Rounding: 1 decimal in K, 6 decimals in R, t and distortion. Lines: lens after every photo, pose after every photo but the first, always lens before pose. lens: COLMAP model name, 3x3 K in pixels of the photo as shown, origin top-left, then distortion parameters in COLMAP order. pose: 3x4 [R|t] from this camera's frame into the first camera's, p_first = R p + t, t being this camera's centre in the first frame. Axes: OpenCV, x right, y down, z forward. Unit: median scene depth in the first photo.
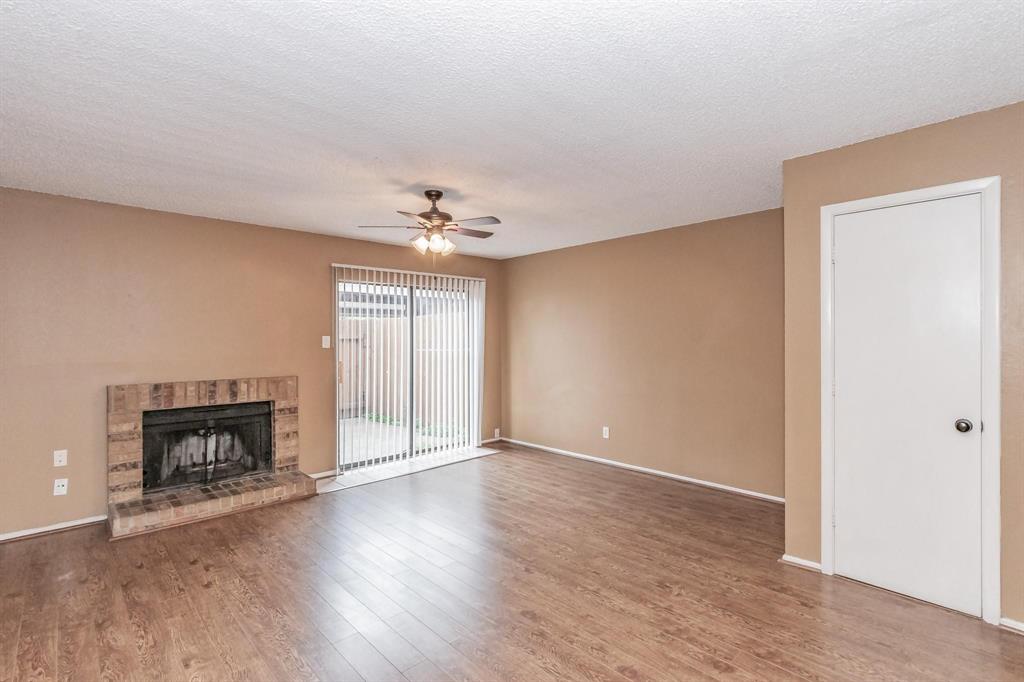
lens RADIAL K [[493.3, 0, 512.0], [0, 493.3, 341.0], [0, 0, 1]] dist [-0.000291, -0.000317]
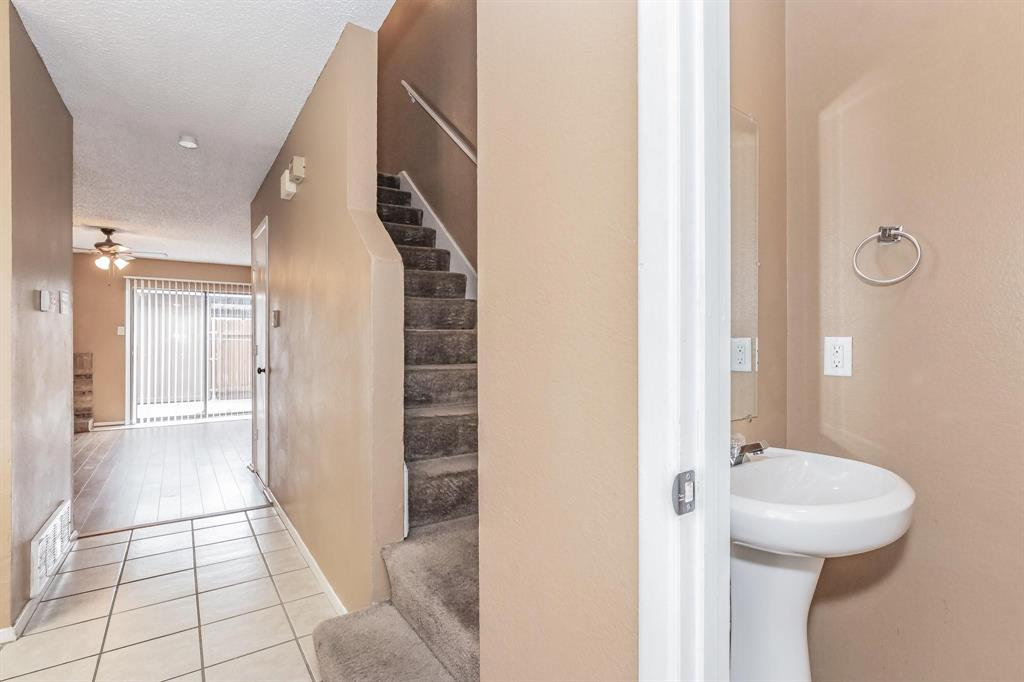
lens RADIAL K [[493.3, 0, 512.0], [0, 493.3, 341.0], [0, 0, 1]] dist [-0.000291, -0.000317]
pose [[0.987495, -0.001714, -0.157641, 1.220742], [-0.000644, 0.999889, -0.014906, 0.066190], [0.157649, 0.014821, 0.987384, -0.298725]]
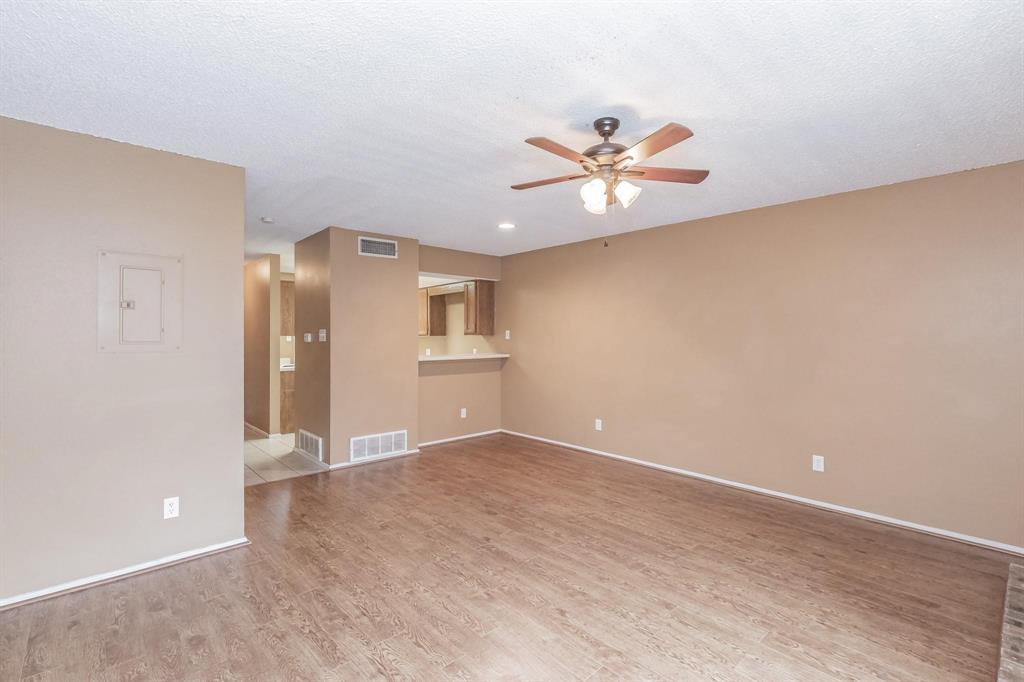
lens RADIAL K [[474.3, 0, 509.7], [0, 474.3, 340.6], [0, 0, 1]] dist [-0.001314, -0.000082]
pose [[-0.999887, 0.005361, 0.014019, -0.026775], [0.005571, 0.999872, 0.014998, -0.002332], [-0.013937, 0.015074, -0.999789, 1.527028]]
